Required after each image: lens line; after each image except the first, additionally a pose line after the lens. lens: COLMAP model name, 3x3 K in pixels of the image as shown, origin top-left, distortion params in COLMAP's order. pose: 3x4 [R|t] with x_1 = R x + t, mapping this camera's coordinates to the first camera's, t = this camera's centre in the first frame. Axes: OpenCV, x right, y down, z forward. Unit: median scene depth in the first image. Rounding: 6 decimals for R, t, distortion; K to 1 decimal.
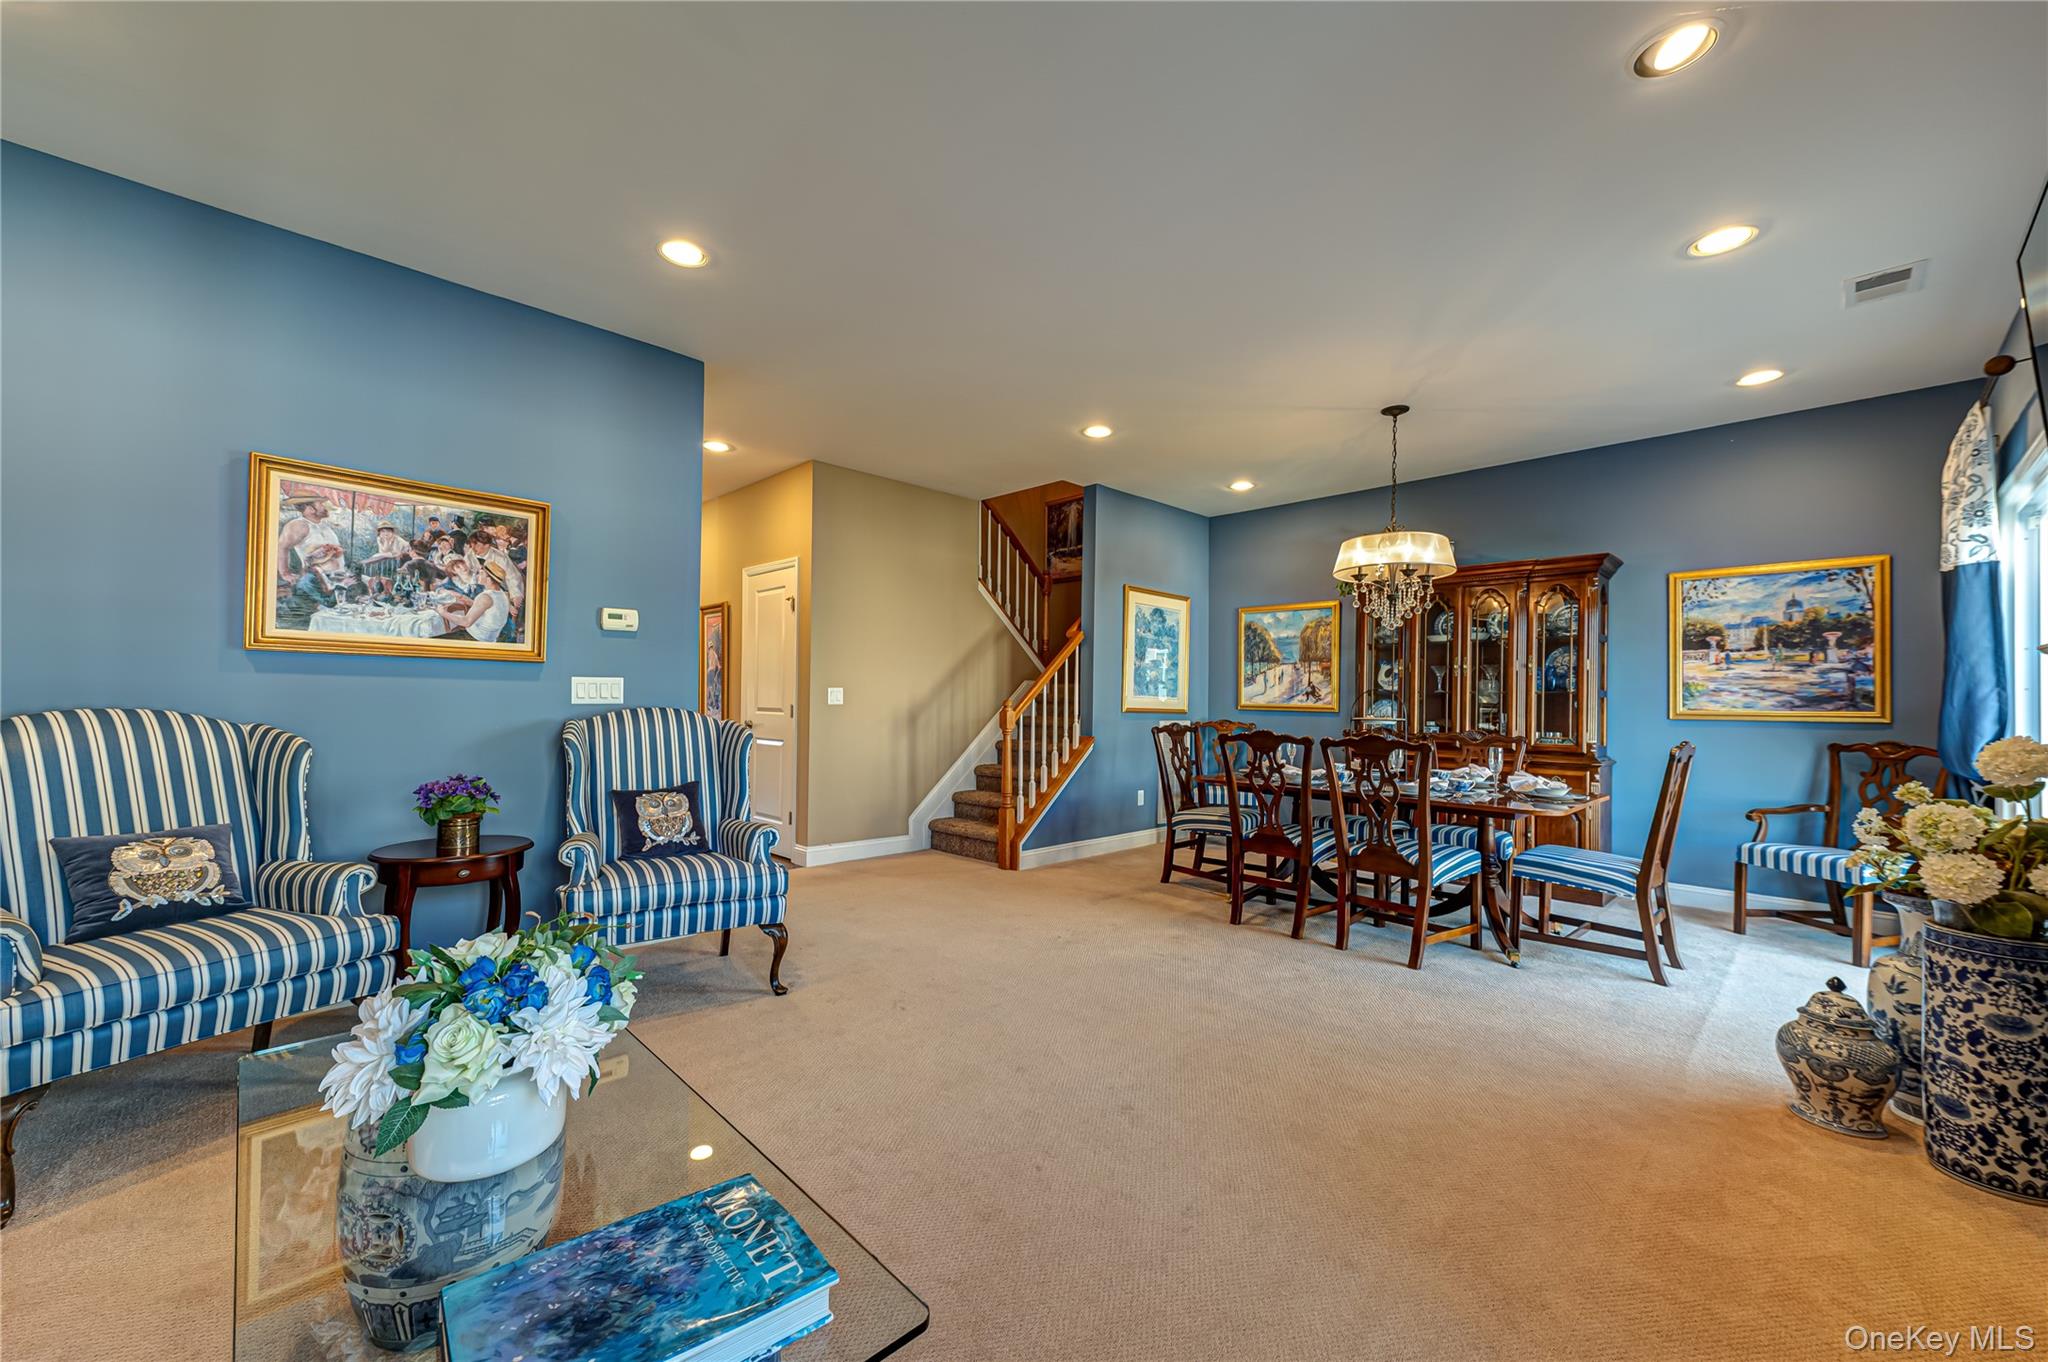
lens RADIAL K [[800.0, 0, 1014.5], [0, 800.0, 692.4], [0, 0, 1]] dist [0.017514, -0.000022]
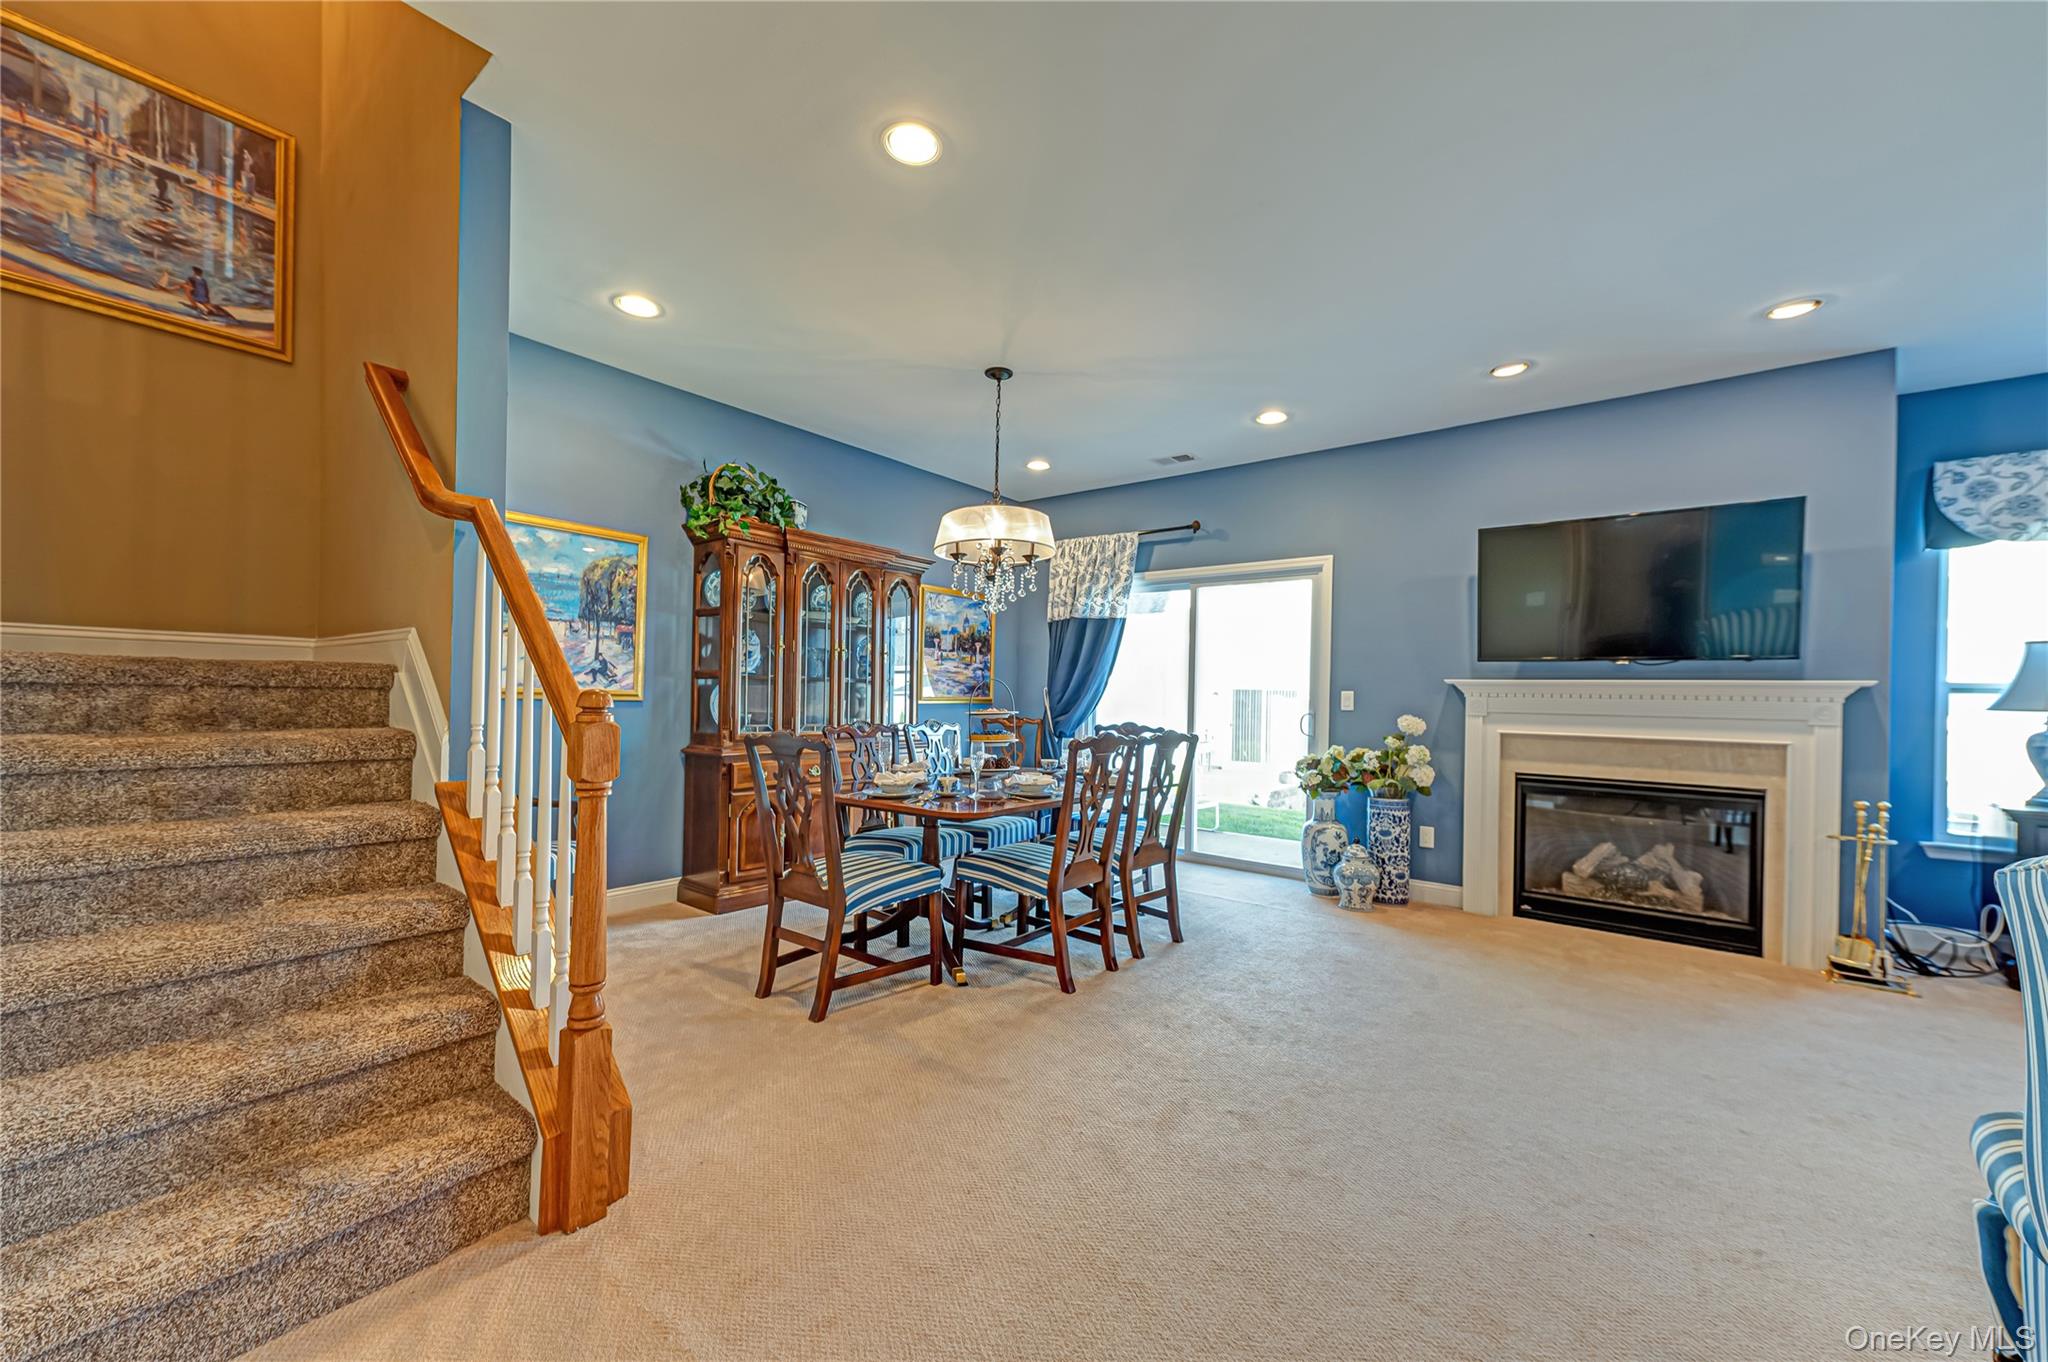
lens RADIAL K [[800.0, 0, 1014.5], [0, 800.0, 692.4], [0, 0, 1]] dist [0.017514, -0.000022]
pose [[-0.126981, -0.009569, 0.991859, -0.409820], [-0.031846, 0.999477, 0.005565, 0.005091], [-0.991394, -0.030880, -0.127219, 1.026405]]
